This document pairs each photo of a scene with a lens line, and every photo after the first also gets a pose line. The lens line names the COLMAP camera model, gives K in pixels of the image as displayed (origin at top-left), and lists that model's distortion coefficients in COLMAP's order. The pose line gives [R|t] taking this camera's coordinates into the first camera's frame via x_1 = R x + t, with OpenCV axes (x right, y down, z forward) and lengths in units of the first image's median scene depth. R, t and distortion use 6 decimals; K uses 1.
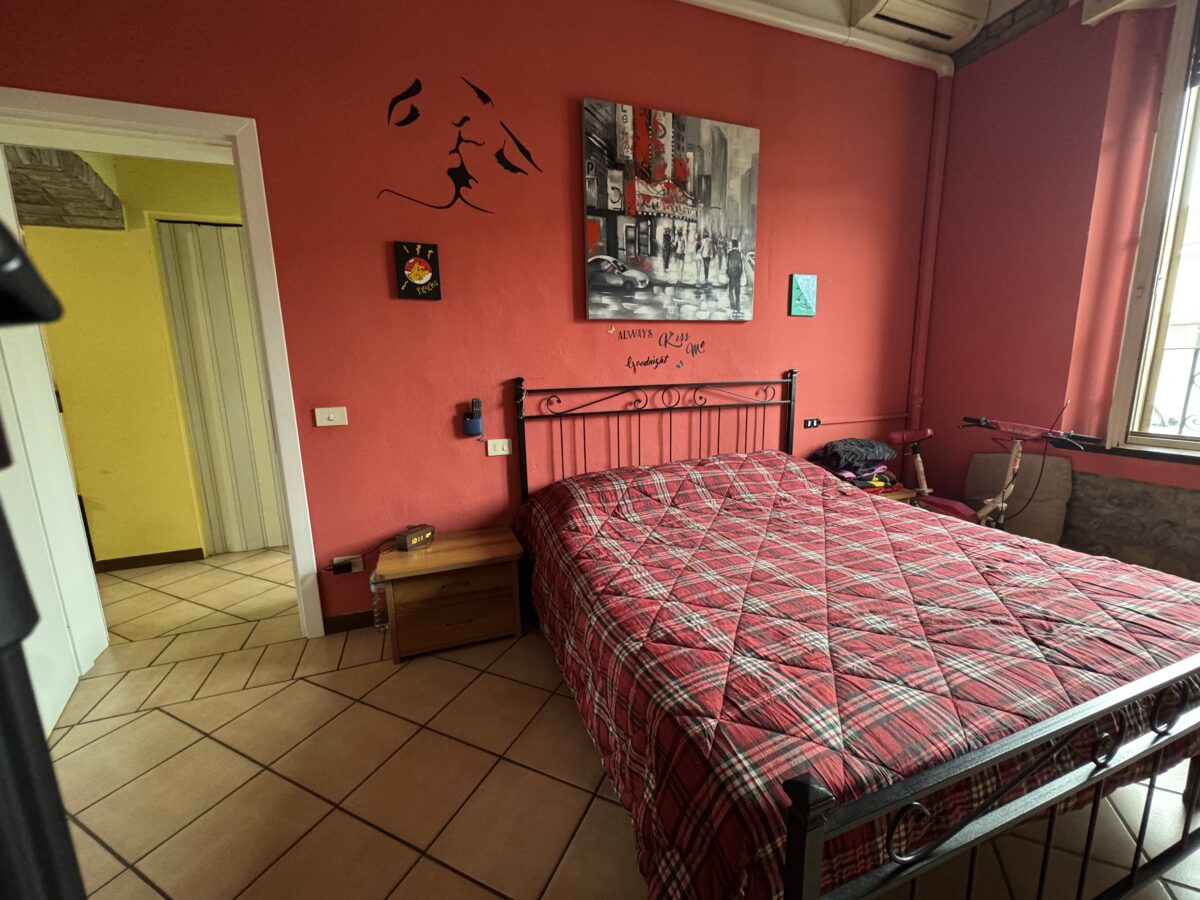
lens RADIAL K [[478.8, 0, 601.1], [0, 478.8, 450.1], [0, 0, 1]] dist [-0.002244, 0.000153]
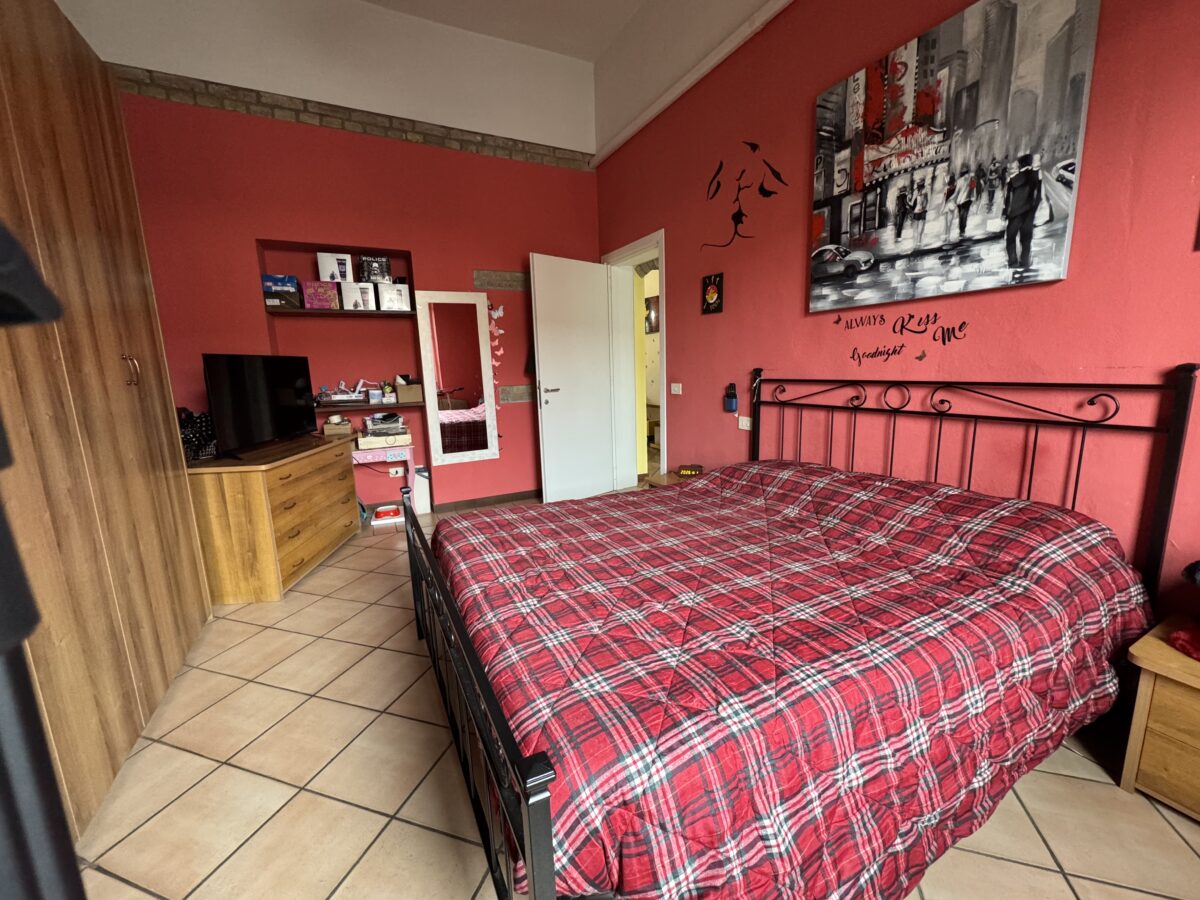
lens RADIAL K [[478.8, 0, 601.1], [0, 478.8, 450.1], [0, 0, 1]] dist [-0.002244, 0.000153]
pose [[0.127087, 0.192030, -0.973126, 0.931446], [-0.143143, 0.974361, 0.173580, -0.097107], [0.981509, 0.117237, 0.151316, 0.425185]]
